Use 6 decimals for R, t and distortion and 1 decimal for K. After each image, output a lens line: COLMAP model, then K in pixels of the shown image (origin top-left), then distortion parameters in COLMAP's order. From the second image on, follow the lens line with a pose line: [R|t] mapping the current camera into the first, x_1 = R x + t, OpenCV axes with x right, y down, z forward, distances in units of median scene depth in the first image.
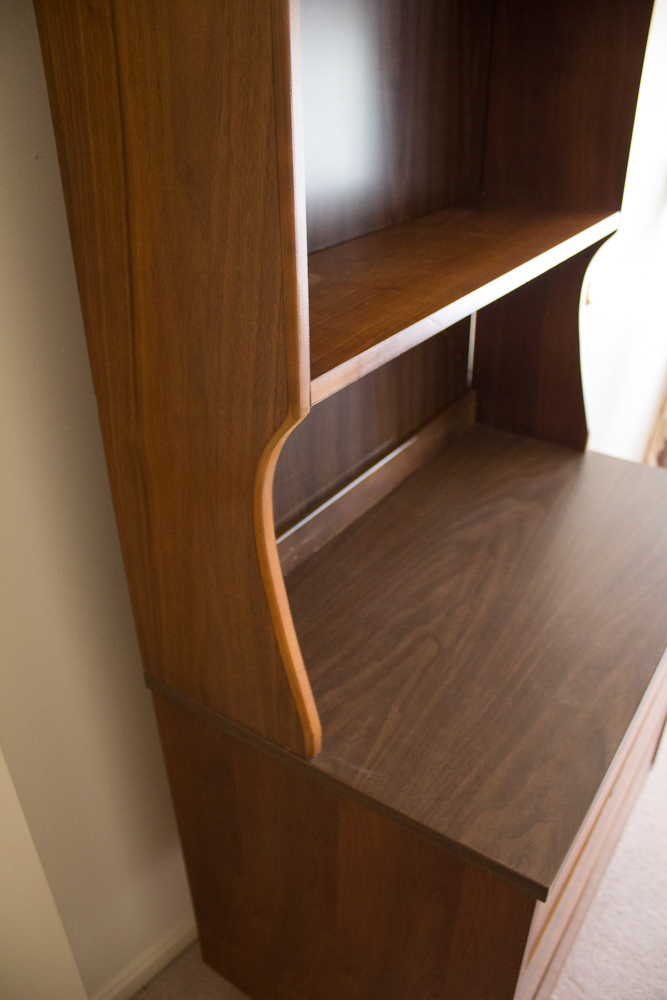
lens RADIAL K [[795.2, 0, 348.1], [0, 795.2, 496.4], [0, 0, 1]] dist [-0.041215, 0.003118]
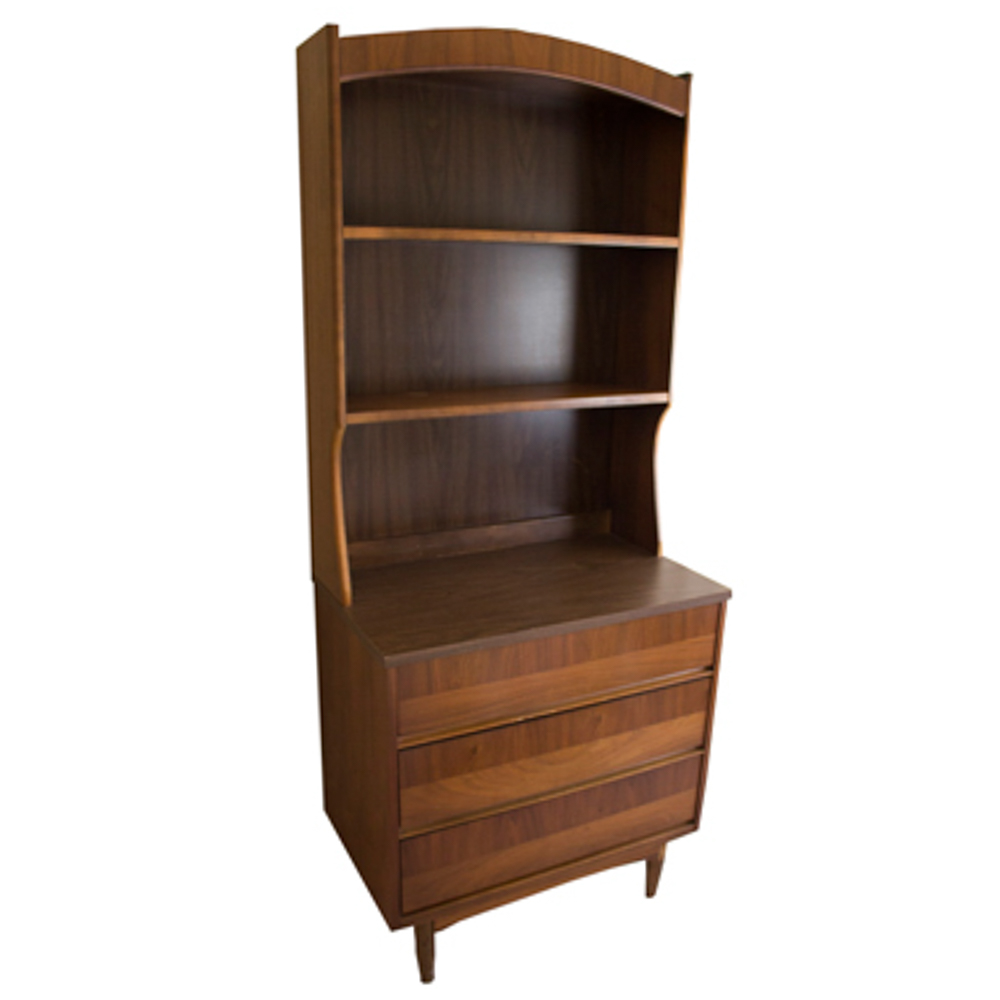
lens RADIAL K [[859.9, 0, 500.0], [0, 859.9, 500.0], [0, 0, 1]] dist [0.002391, -0.101772]
pose [[0.871556, 0.156830, -0.464537, 0.868617], [-0.275008, 0.940757, -0.198360, 0.269196], [0.405908, 0.300633, 0.863052, -0.561458]]
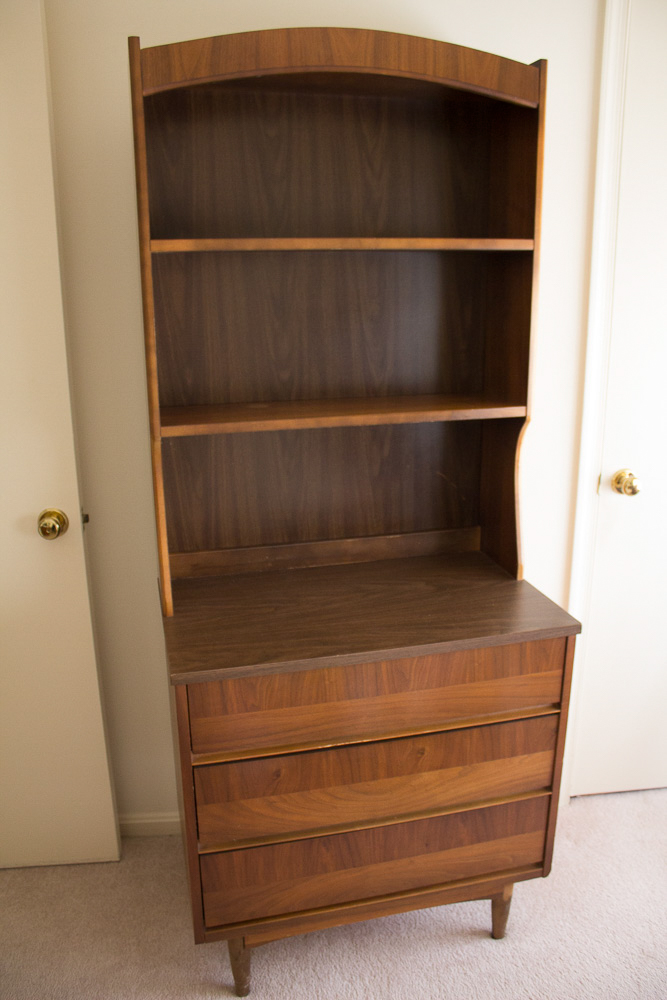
lens RADIAL K [[795.2, 0, 348.1], [0, 795.2, 496.4], [0, 0, 1]] dist [-0.041215, 0.003118]
pose [[0.745124, 0.185524, -0.640603, 1.057694], [-0.341341, 0.931275, -0.127329, 0.093726], [0.572955, 0.313539, 0.757242, -0.264544]]
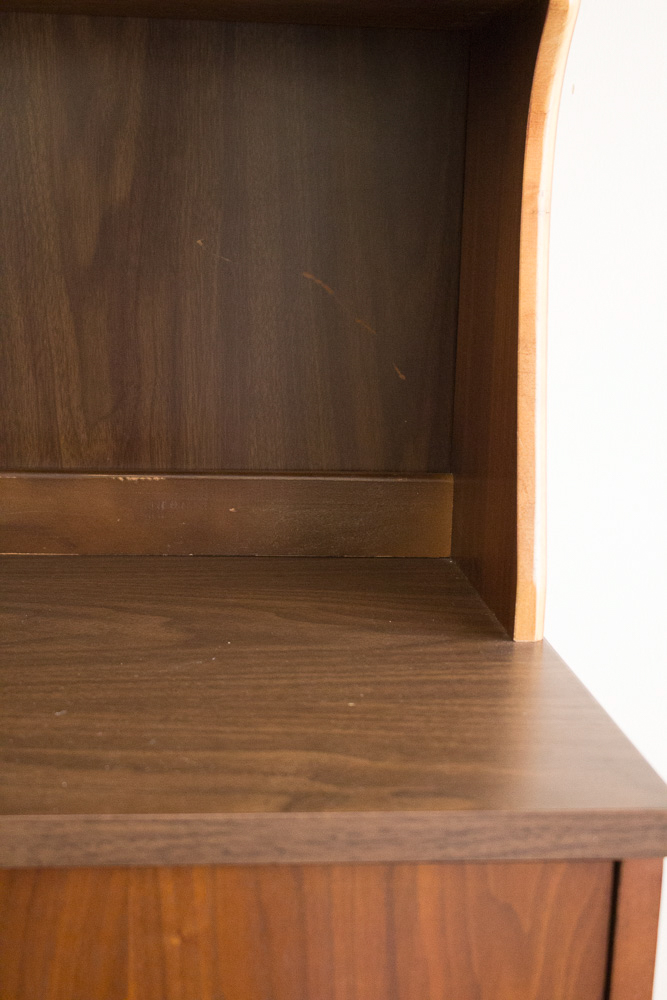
lens RADIAL K [[1378.9, 0, 333.5], [0, 1378.9, 500.0], [0, 0, 1]] dist [0.001422, 0.004843]
pose [[0.623035, 0.170375, -0.763413, 0.817719], [-0.425536, 0.892749, -0.148048, 0.017298], [0.656313, 0.417099, 0.628715, 0.606758]]
